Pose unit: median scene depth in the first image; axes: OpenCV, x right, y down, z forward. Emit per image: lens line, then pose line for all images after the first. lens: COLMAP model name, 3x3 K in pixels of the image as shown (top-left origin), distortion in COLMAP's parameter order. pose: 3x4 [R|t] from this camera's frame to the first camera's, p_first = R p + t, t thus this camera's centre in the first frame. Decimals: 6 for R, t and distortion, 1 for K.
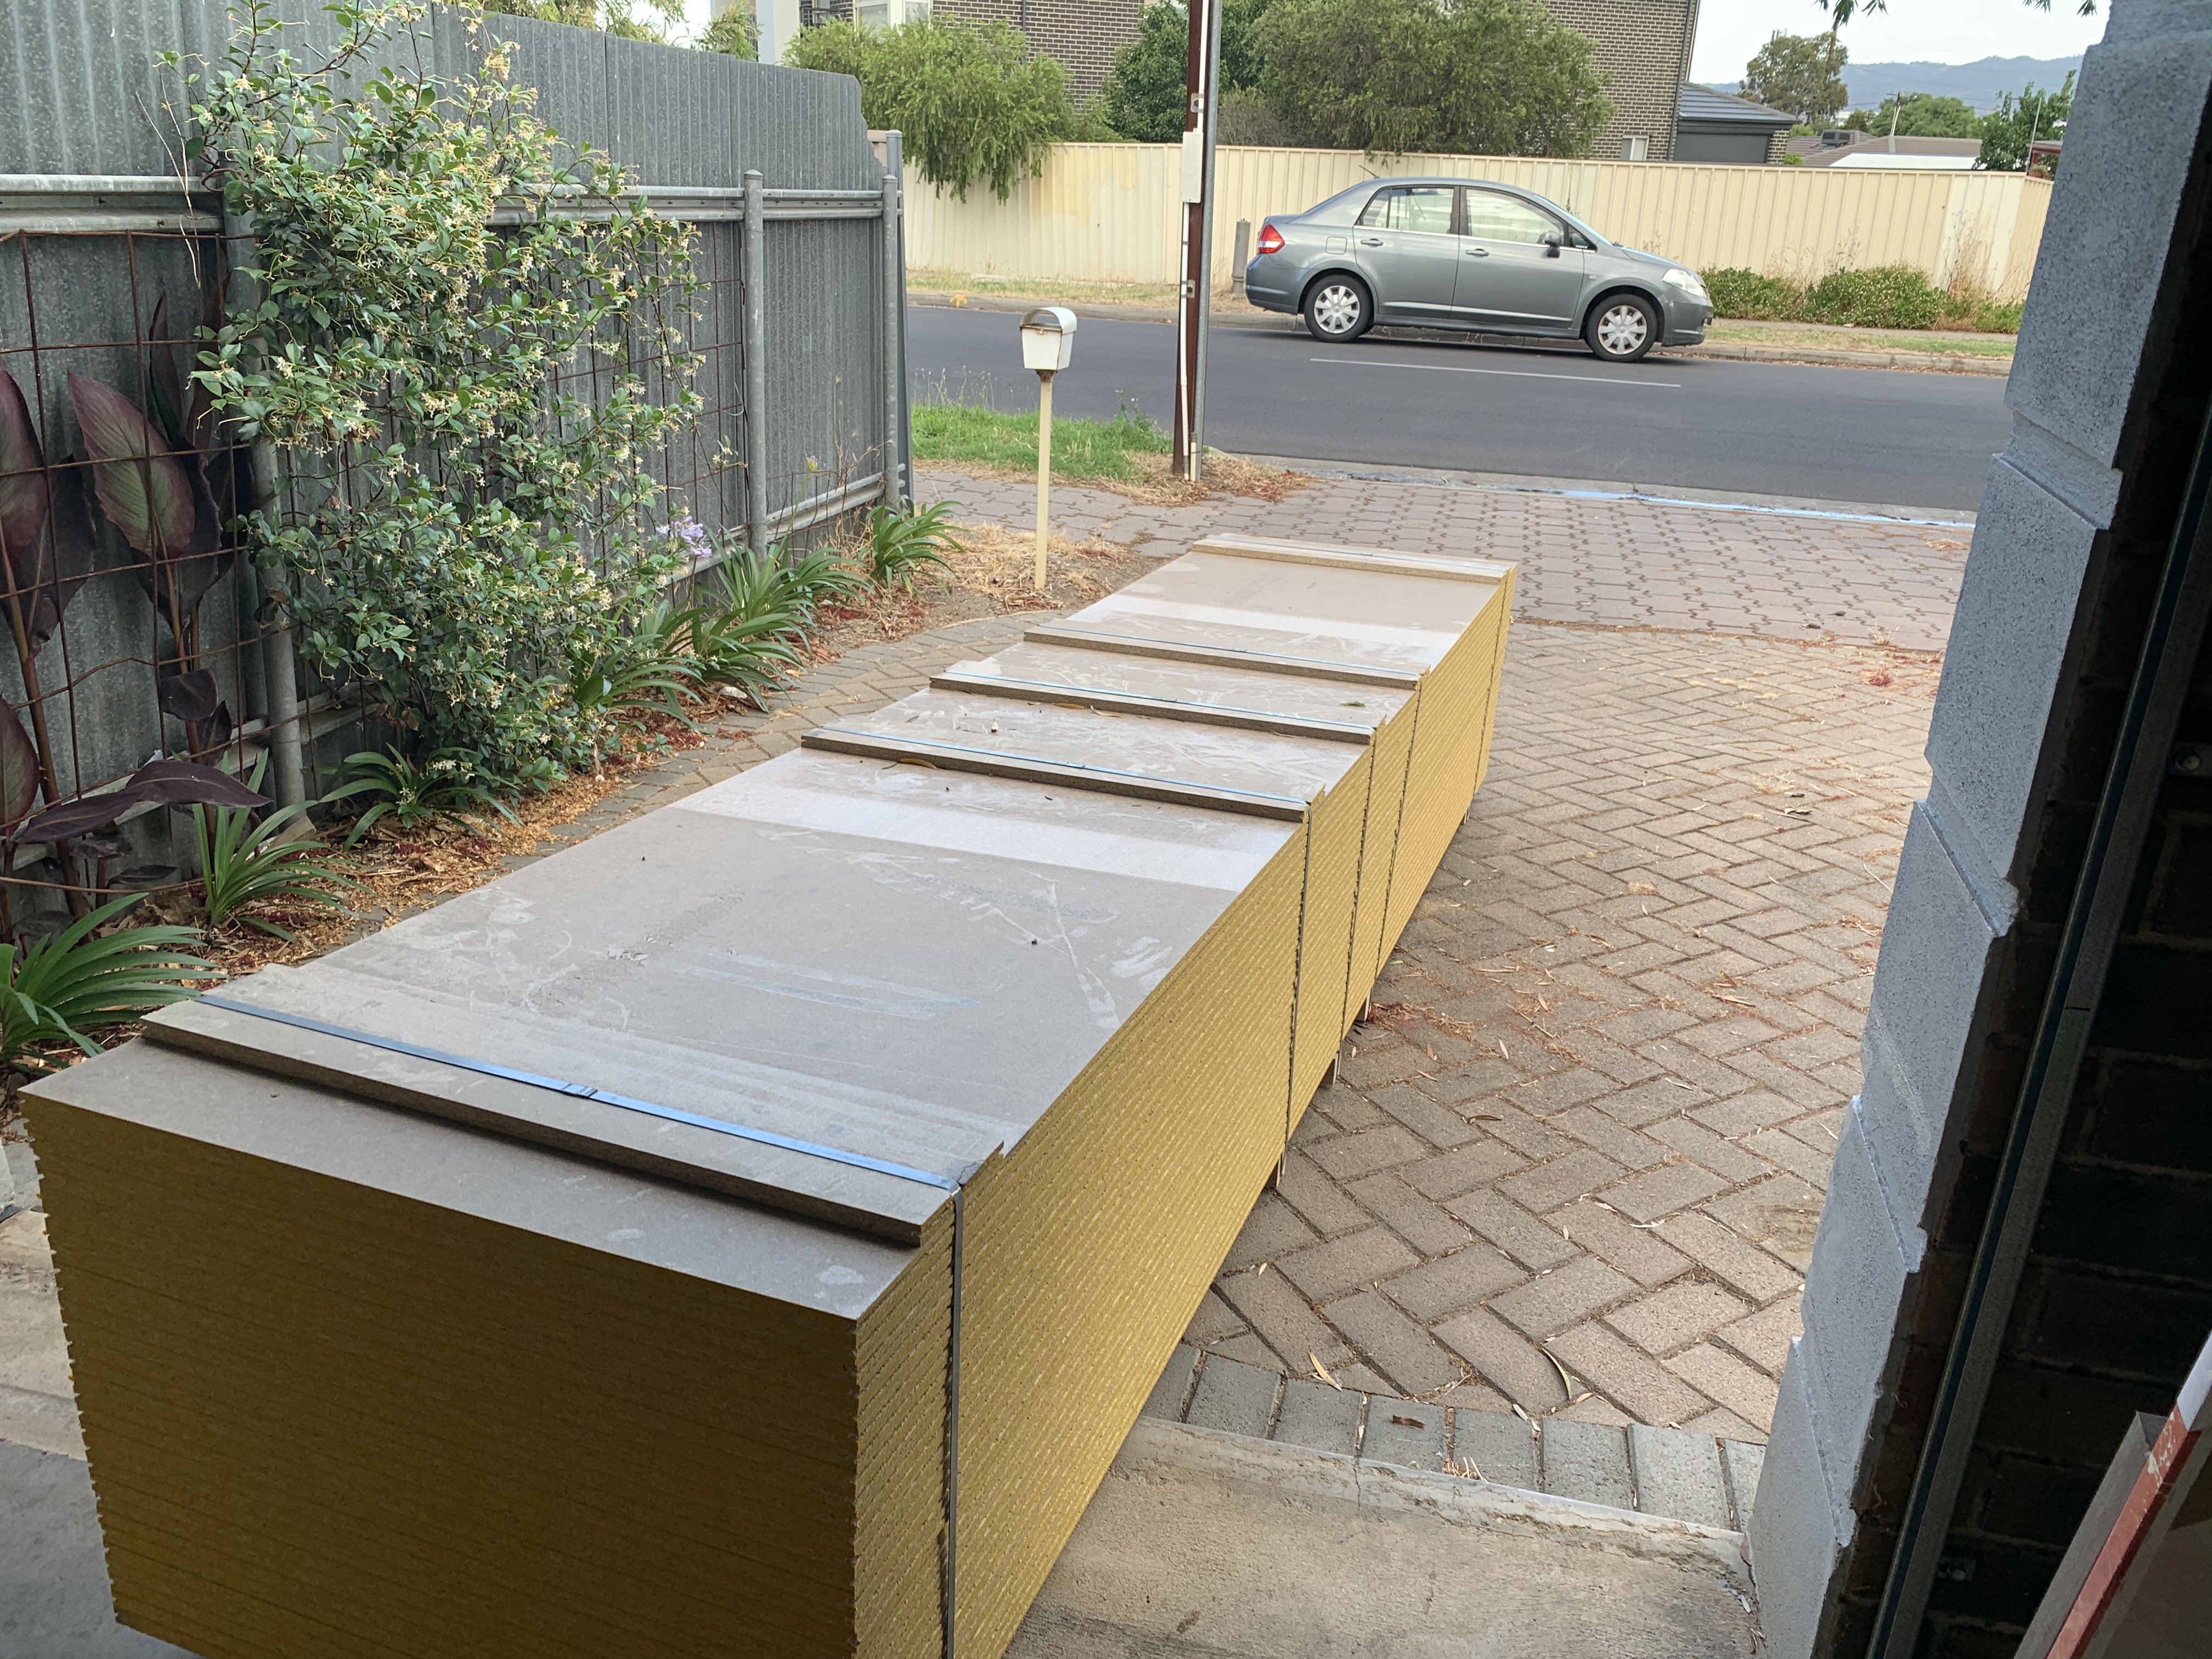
lens RADIAL K [[1710.2, 0, 1104.0], [0, 1710.2, 886.1], [0, 0, 1]] dist [0.011482, -0.014583]
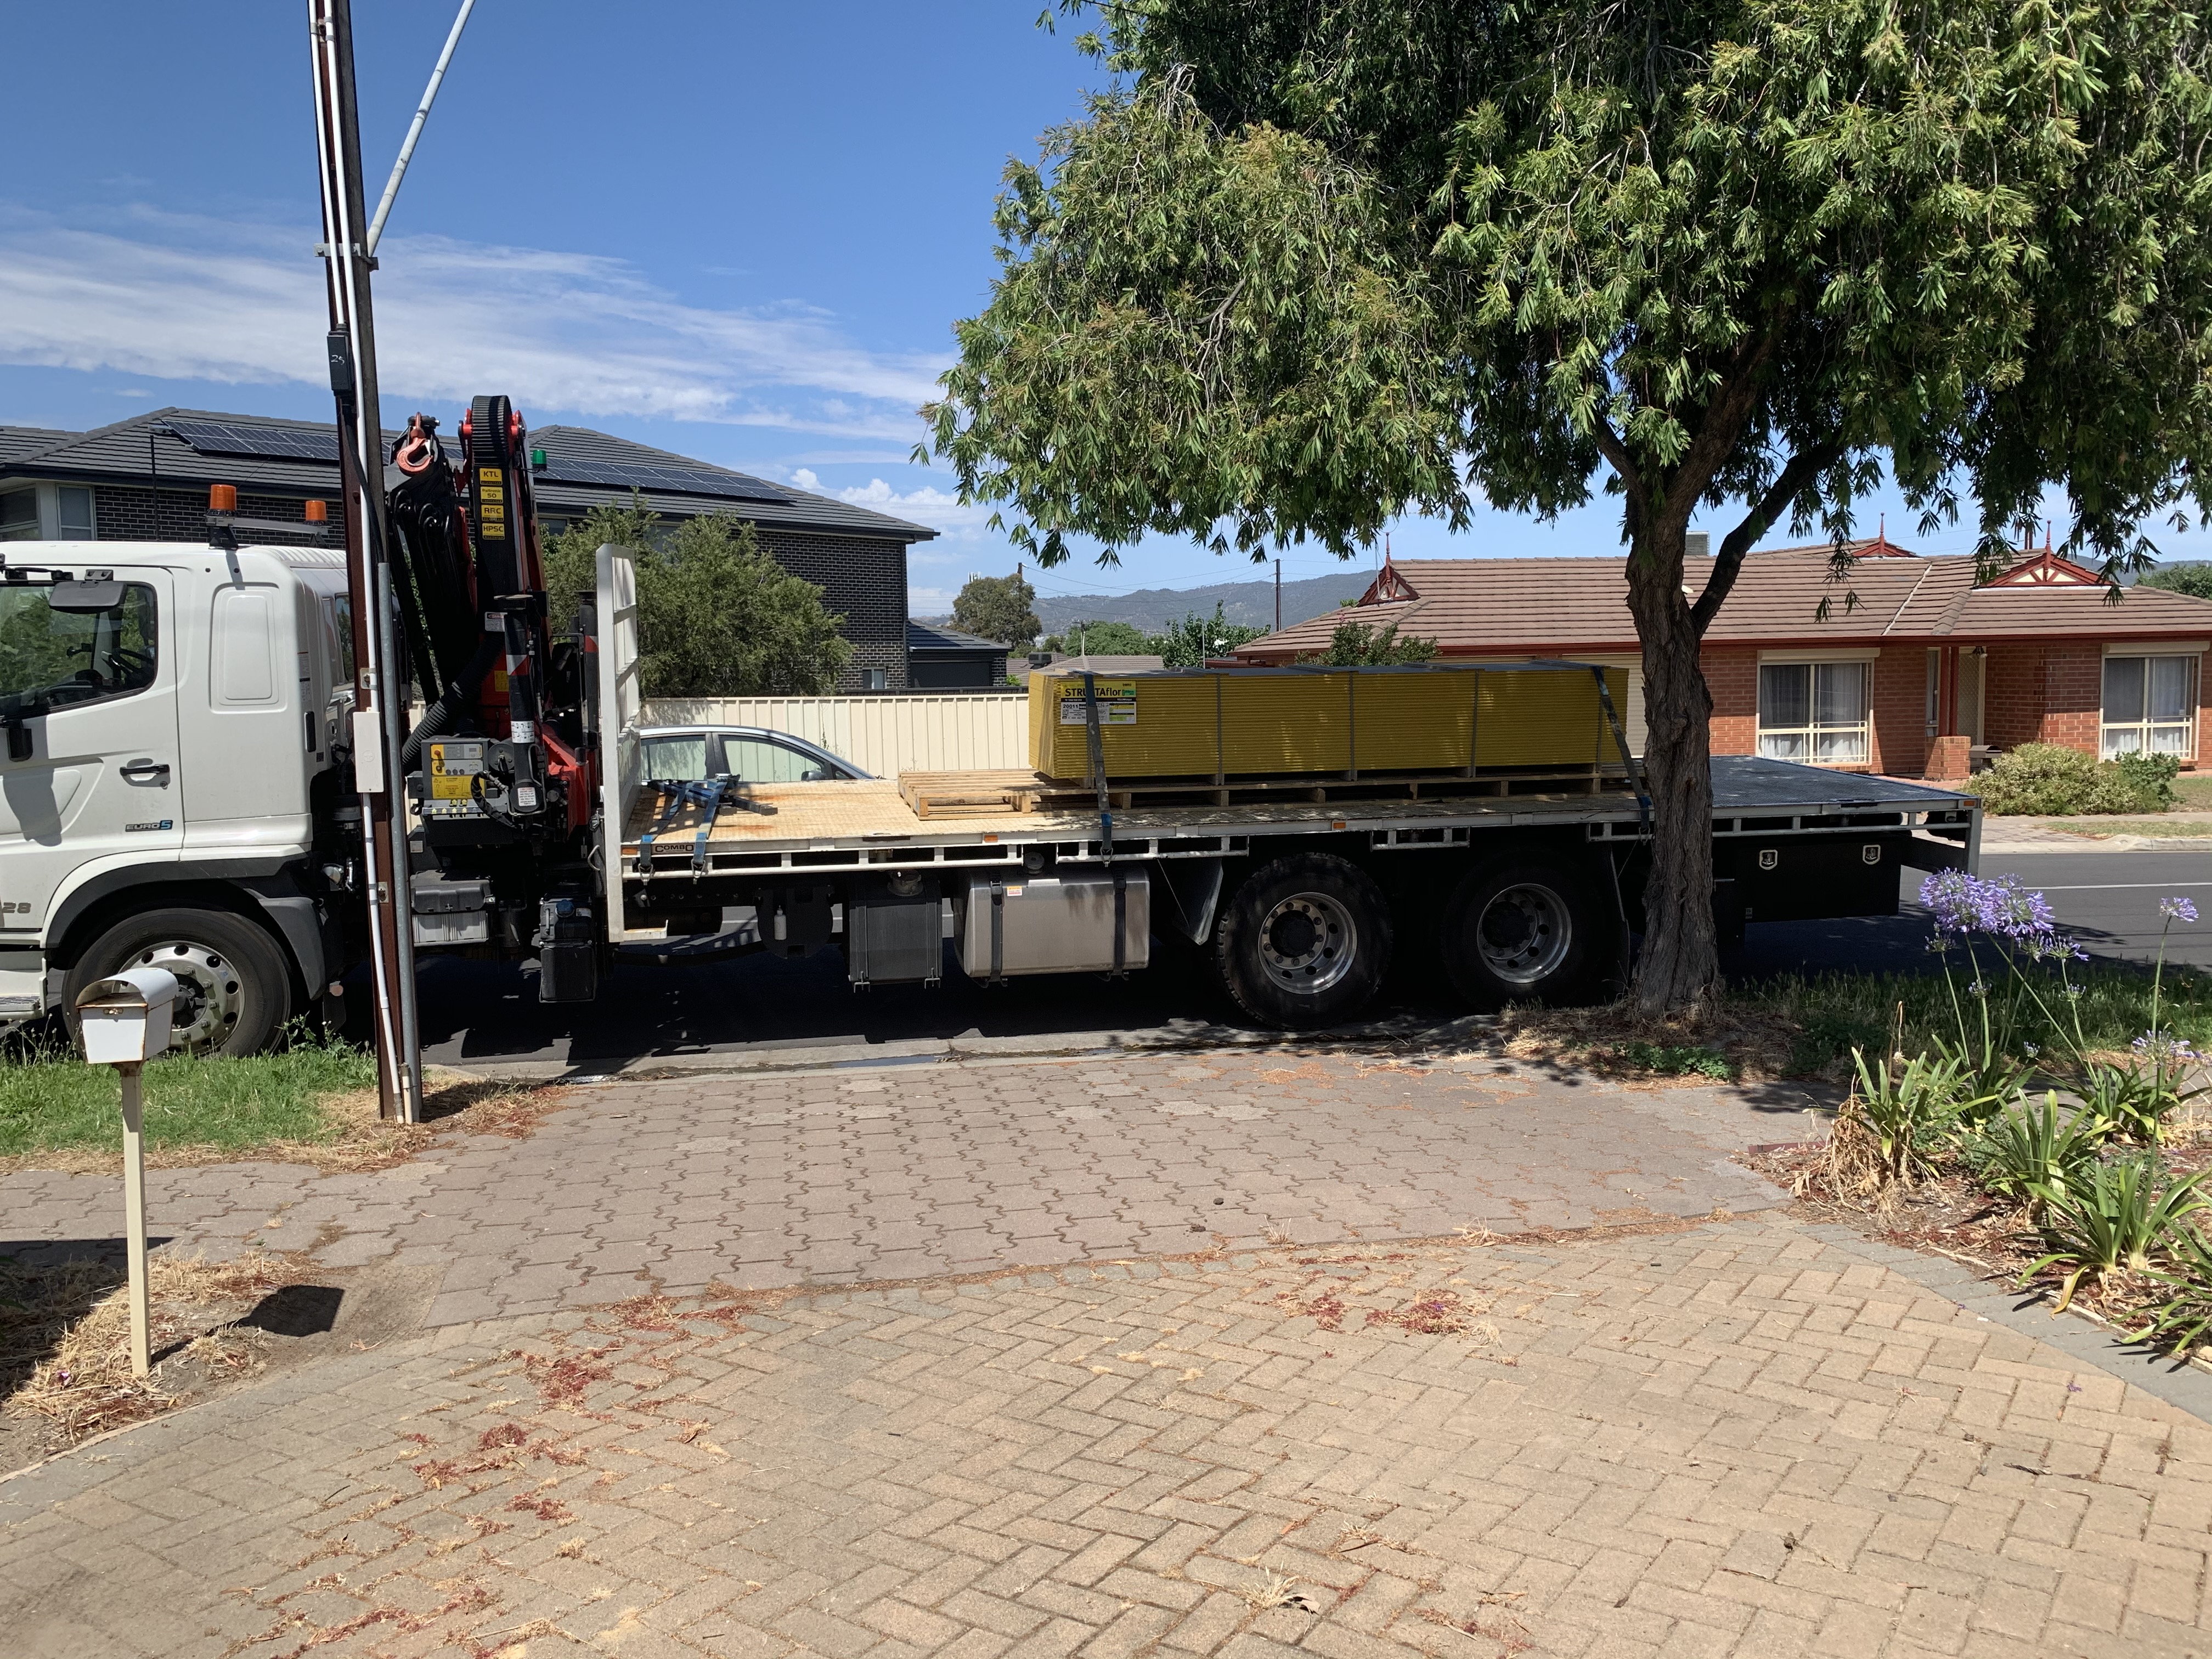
lens RADIAL K [[1710.2, 0, 1107.1], [0, 1710.2, 831.0], [0, 0, 1]] dist [0.011482, -0.014583]
pose [[0.914108, -0.075828, 0.398318, 0.084497], [0.195759, 0.942817, -0.269767, -0.184407], [-0.355085, 0.324571, 0.876680, 0.338562]]
